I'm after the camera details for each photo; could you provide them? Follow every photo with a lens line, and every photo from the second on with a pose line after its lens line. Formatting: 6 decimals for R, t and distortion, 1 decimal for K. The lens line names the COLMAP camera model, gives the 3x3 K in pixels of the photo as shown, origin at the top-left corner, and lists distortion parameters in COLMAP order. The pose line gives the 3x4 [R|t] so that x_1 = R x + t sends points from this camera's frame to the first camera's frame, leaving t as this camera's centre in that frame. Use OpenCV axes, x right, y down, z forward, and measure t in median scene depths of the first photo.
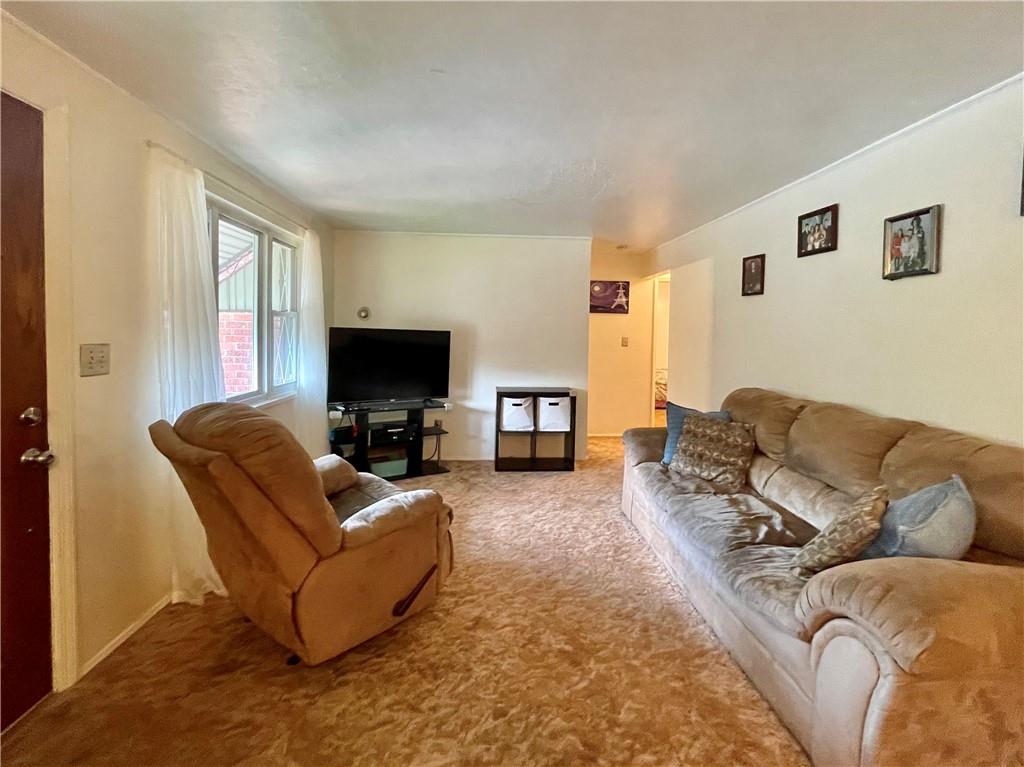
lens RADIAL K [[452.7, 0, 511.4], [0, 452.7, 356.5], [0, 0, 1]] dist [-0.001403, 0.000128]
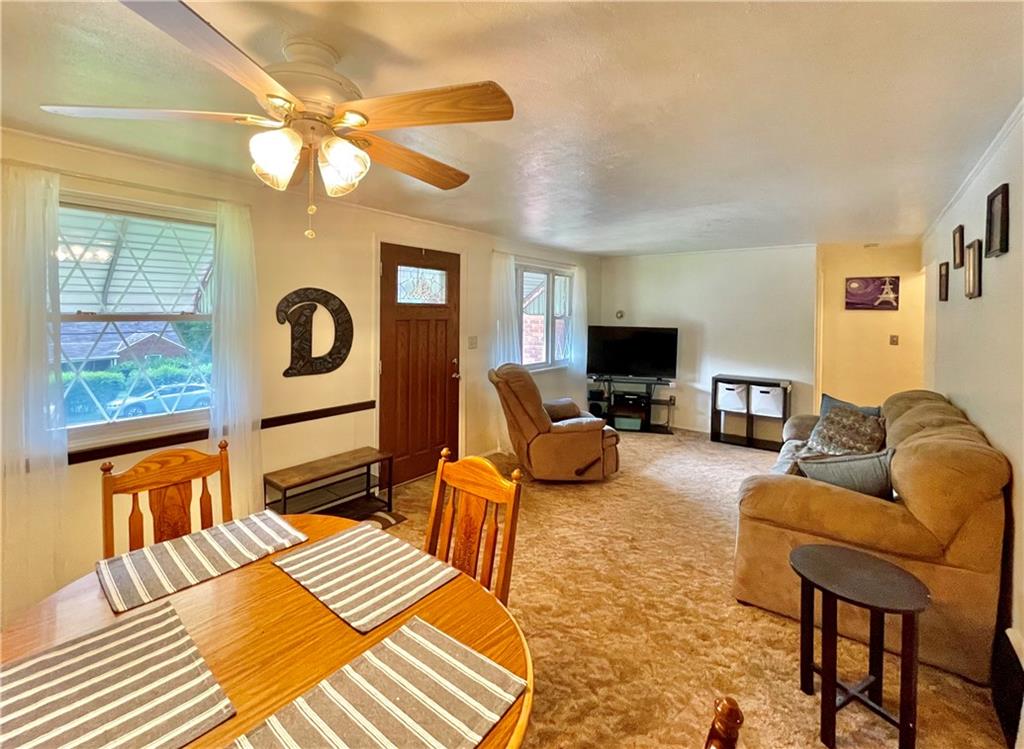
lens RADIAL K [[452.7, 0, 510.2], [0, 452.7, 374.9], [0, 0, 1]] dist [-0.001403, 0.000128]
pose [[0.756168, 0.084808, -0.648859, 0.385244], [-0.038303, 0.995602, 0.085490, -0.015361], [0.653256, -0.039792, 0.756091, -0.341016]]
